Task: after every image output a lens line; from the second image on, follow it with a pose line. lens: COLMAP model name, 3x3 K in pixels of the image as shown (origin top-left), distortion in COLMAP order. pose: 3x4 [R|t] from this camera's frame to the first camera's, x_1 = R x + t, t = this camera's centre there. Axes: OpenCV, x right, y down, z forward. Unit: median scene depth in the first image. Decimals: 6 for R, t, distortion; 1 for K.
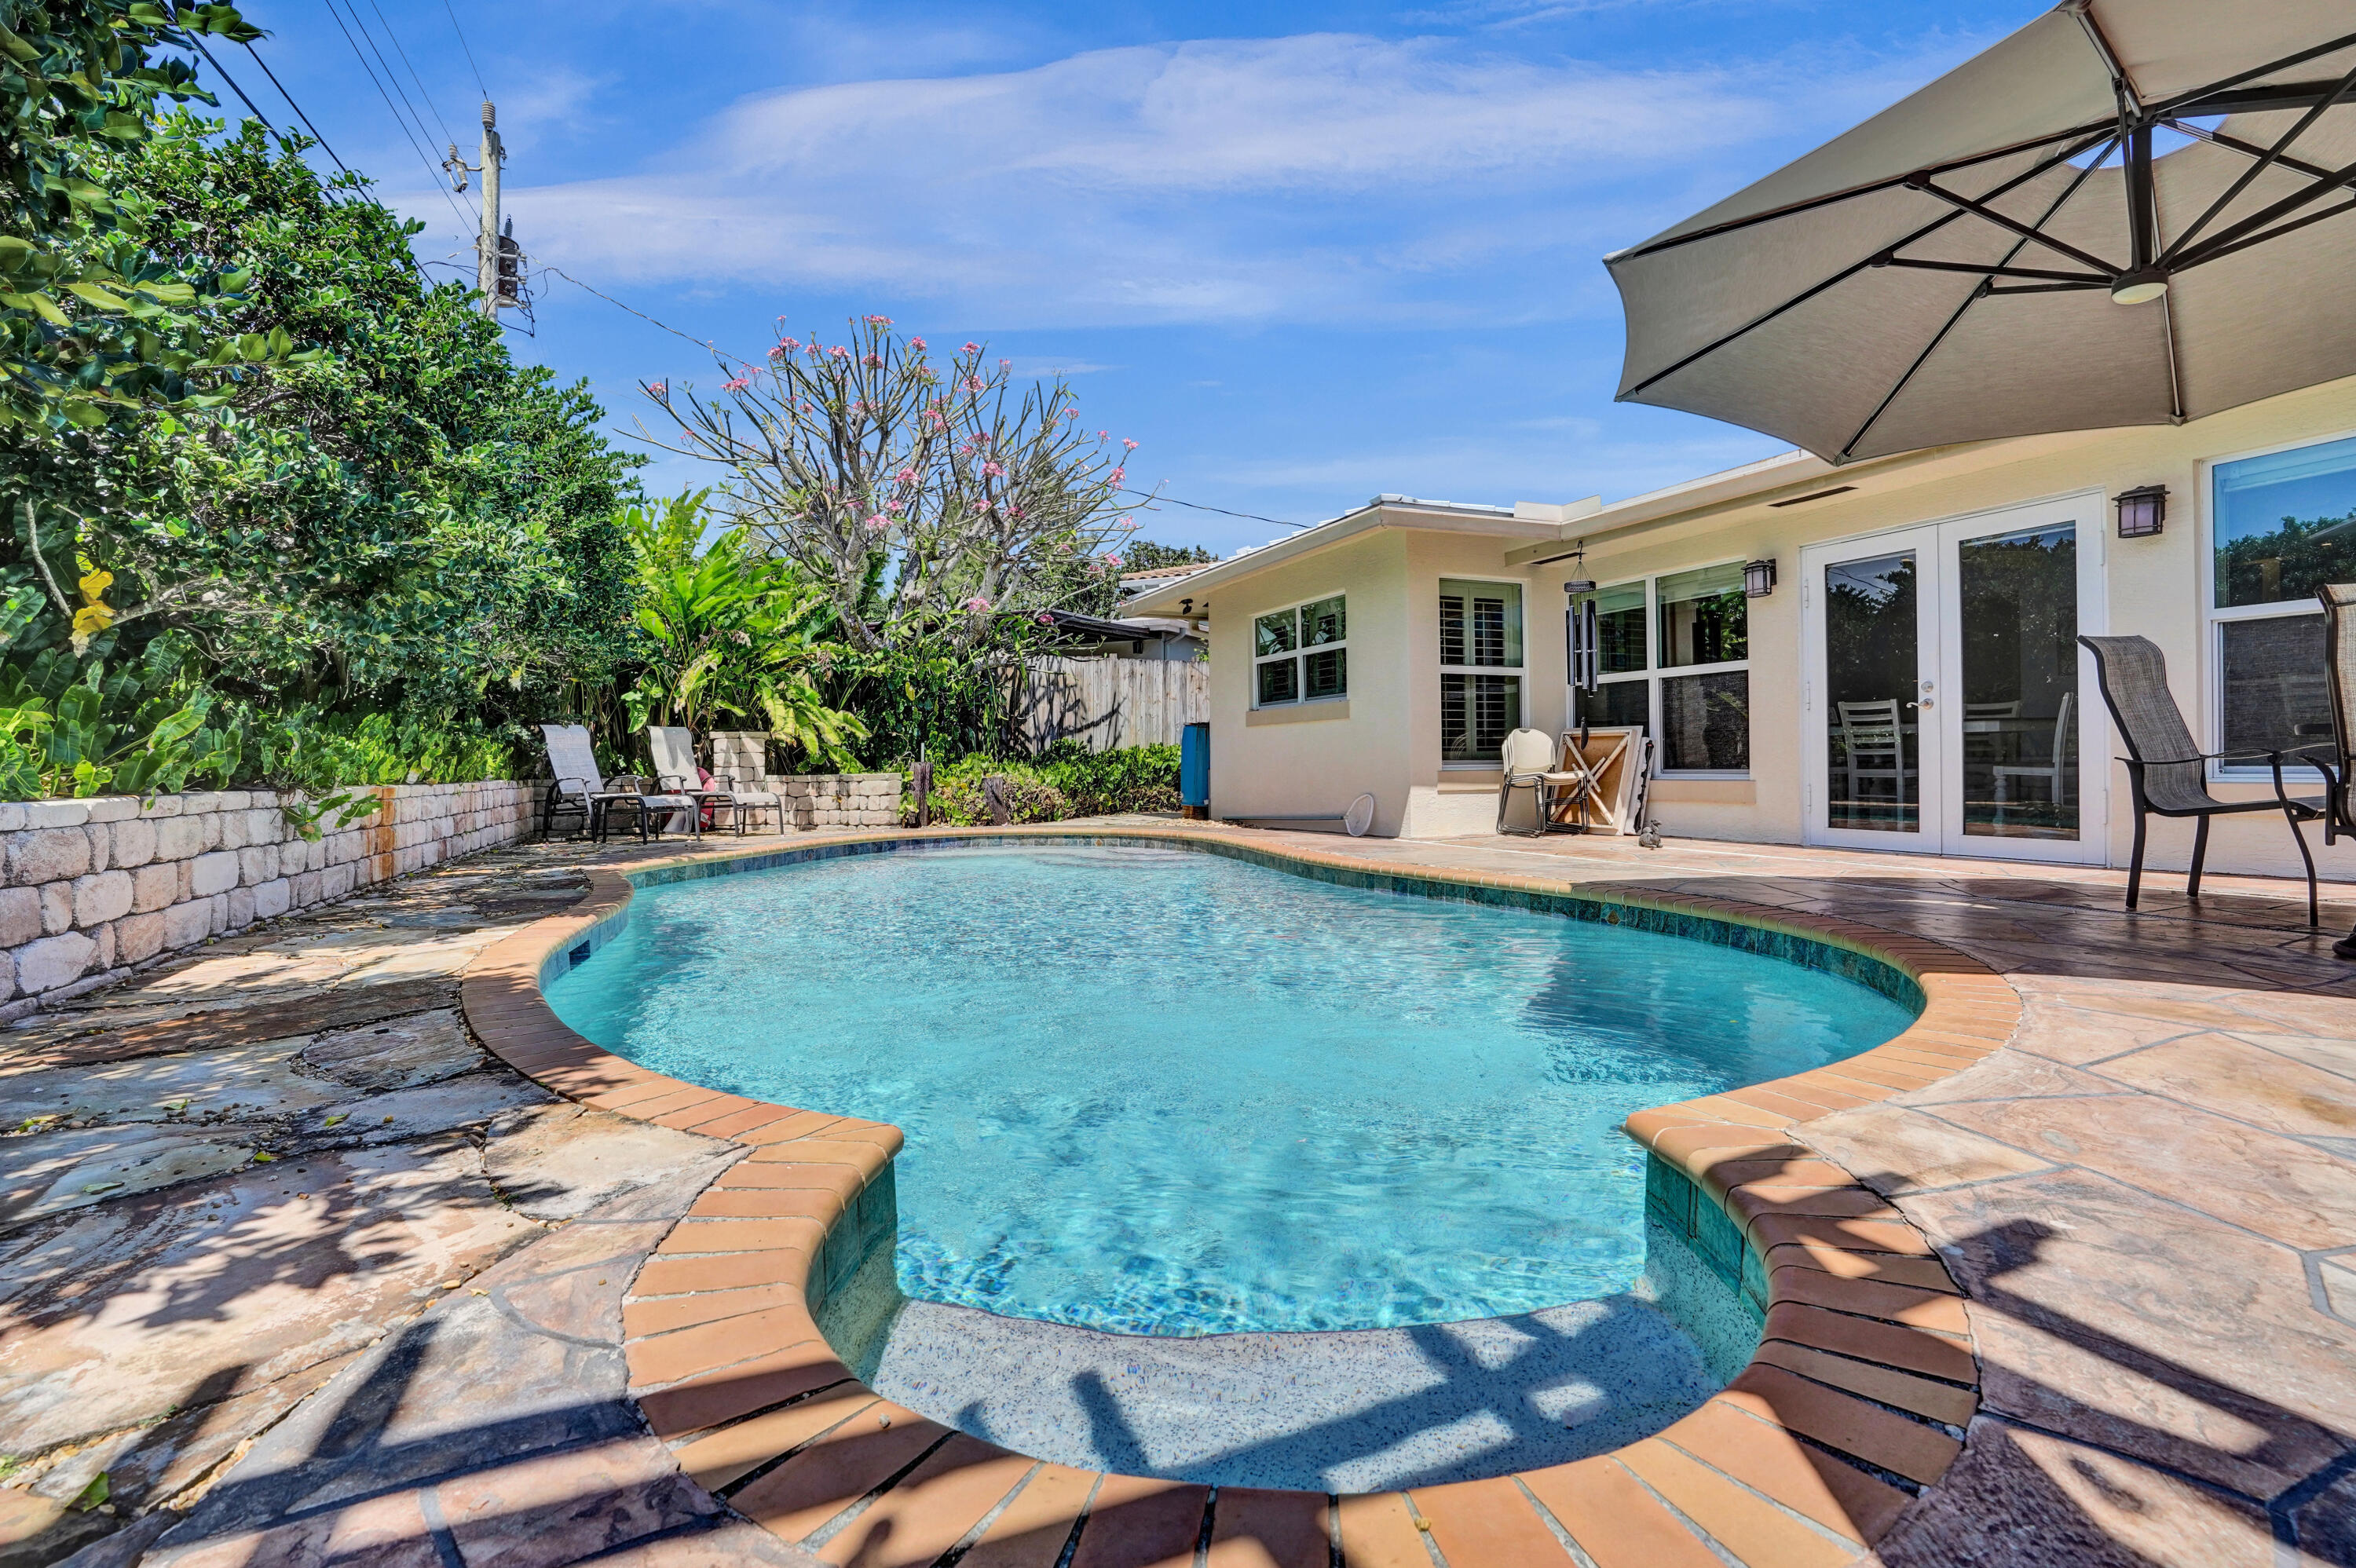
lens RADIAL K [[1092.4, 0, 1191.6], [0, 1092.4, 784.2], [0, 0, 1]] dist [-0.064670, 0.024453]
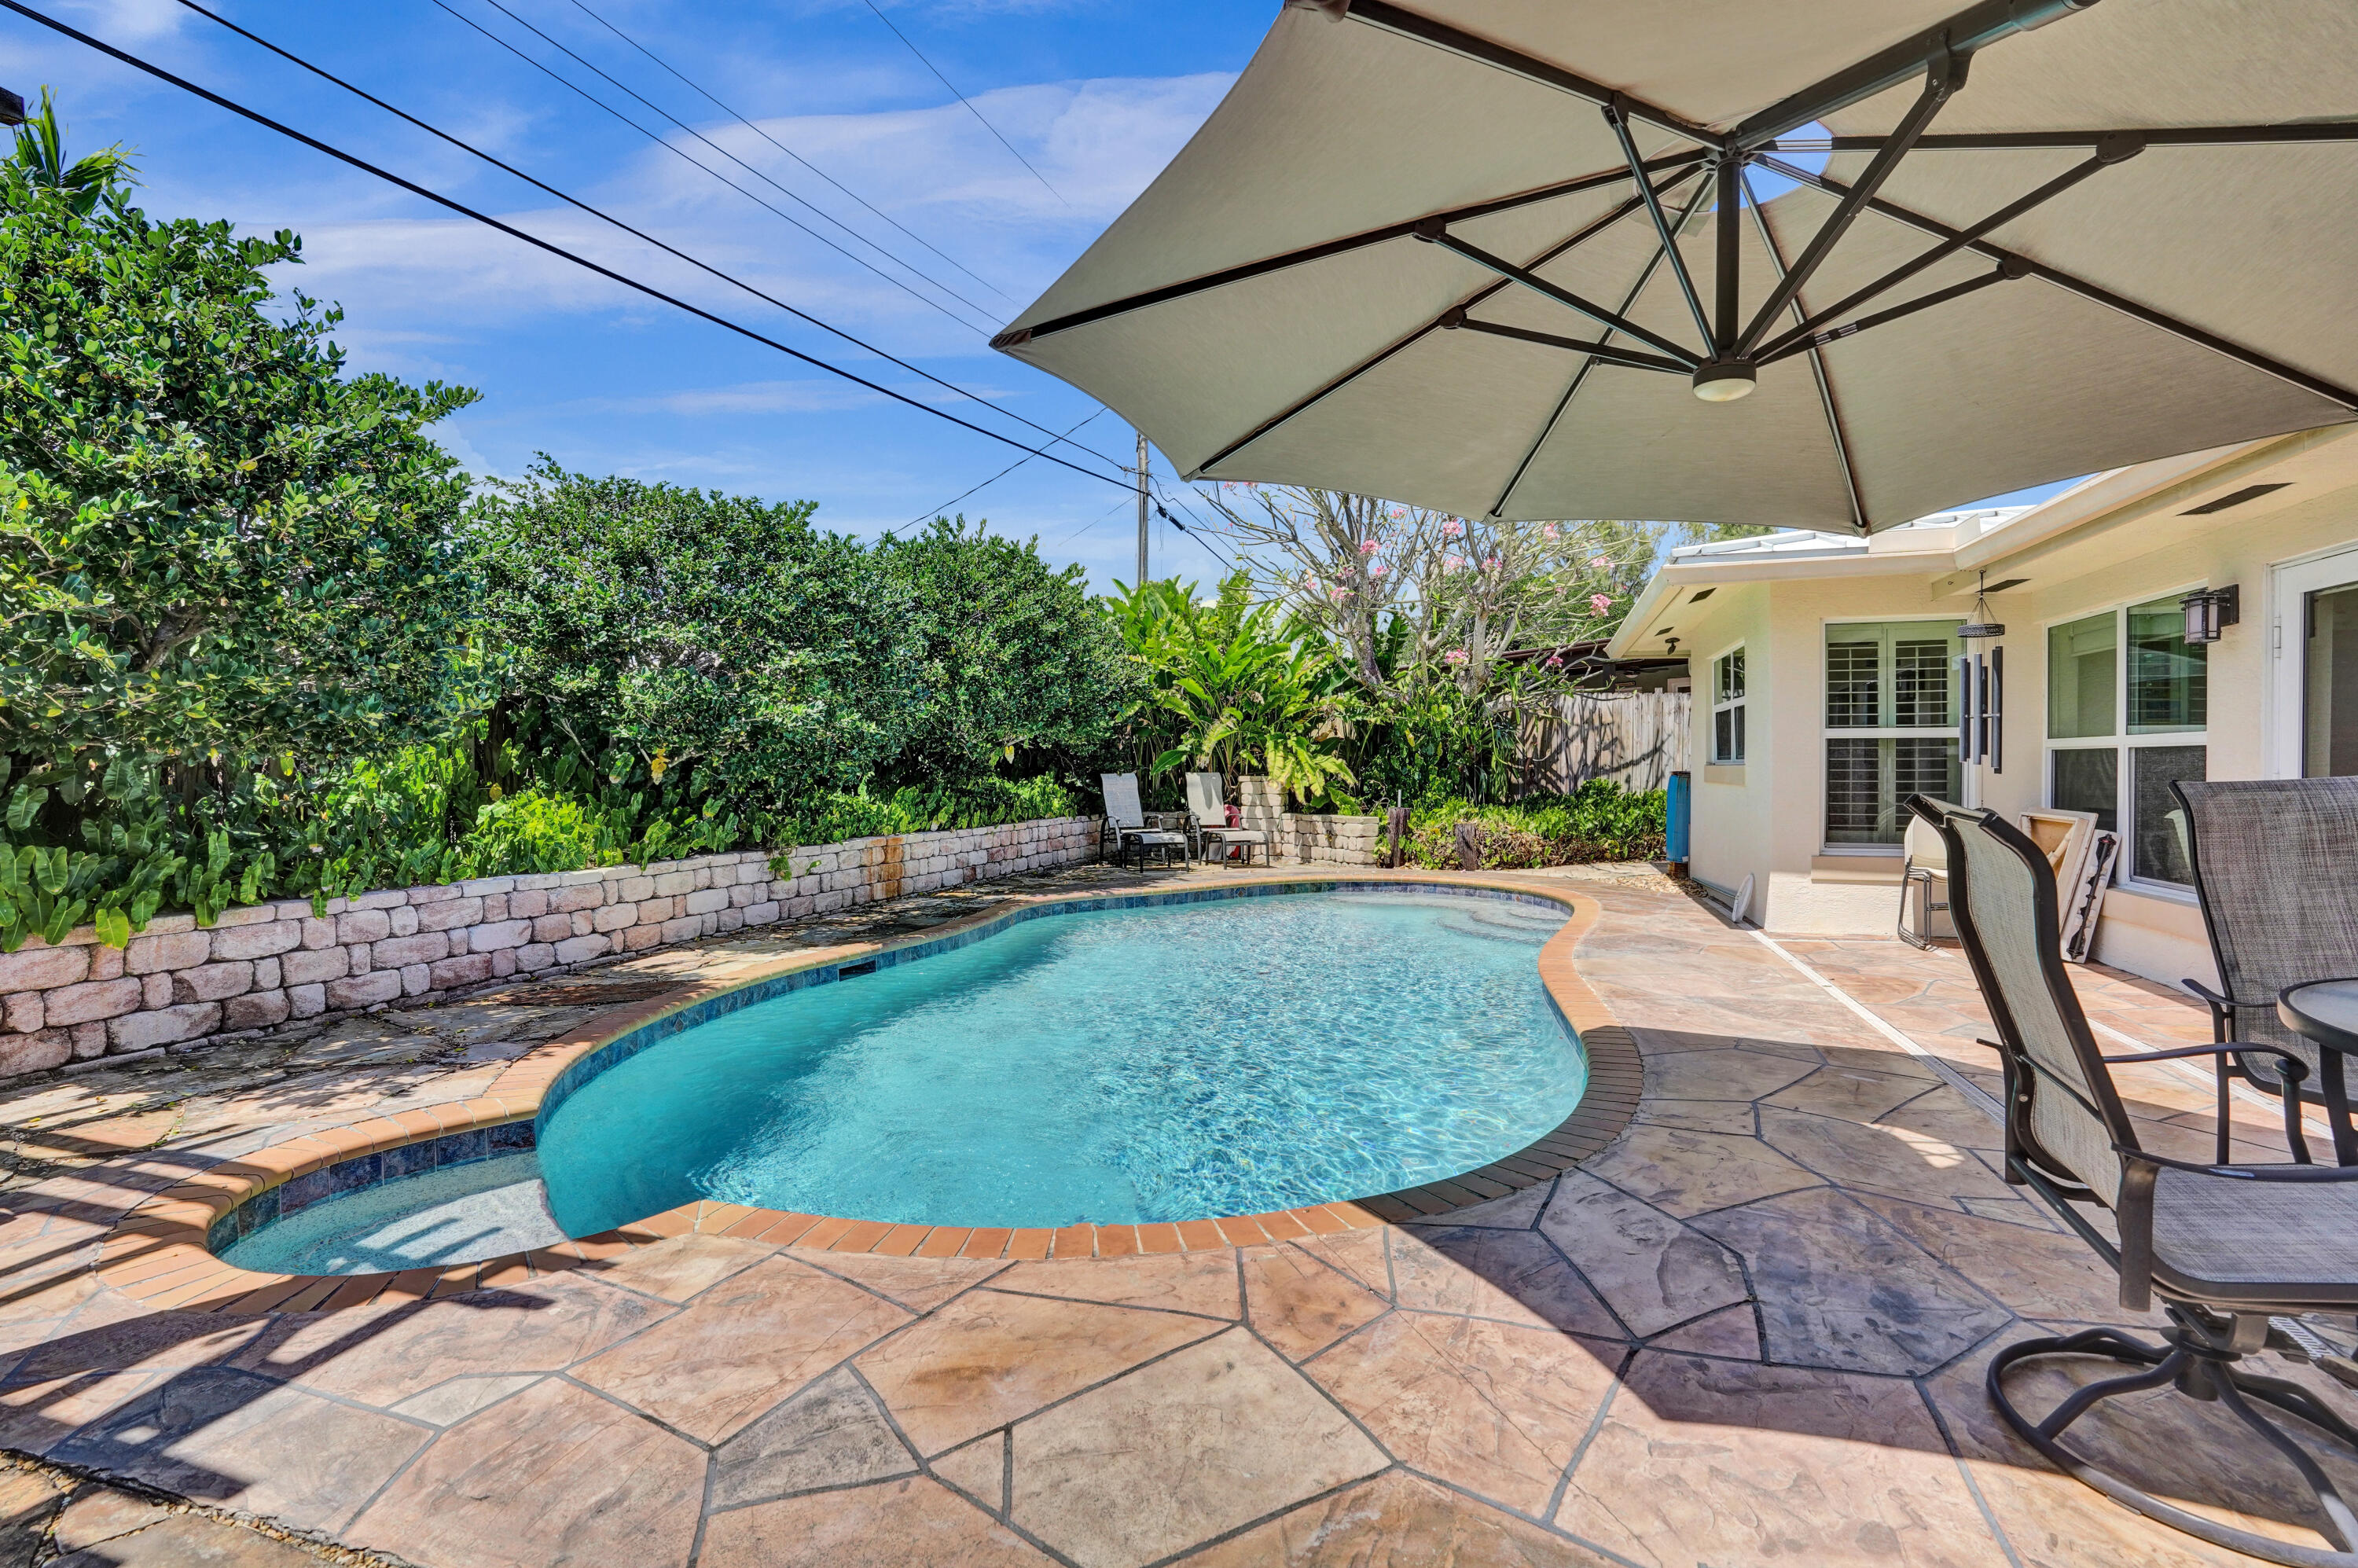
lens RADIAL K [[1093.4, 0, 1192.6], [0, 1093.4, 784.2], [0, 0, 1]] dist [-0.064670, 0.024453]
pose [[0.754526, 0.020534, -0.655949, 0.312946], [-0.018150, 0.999781, 0.010420, -0.051526], [0.656019, 0.004043, 0.754733, 0.047955]]
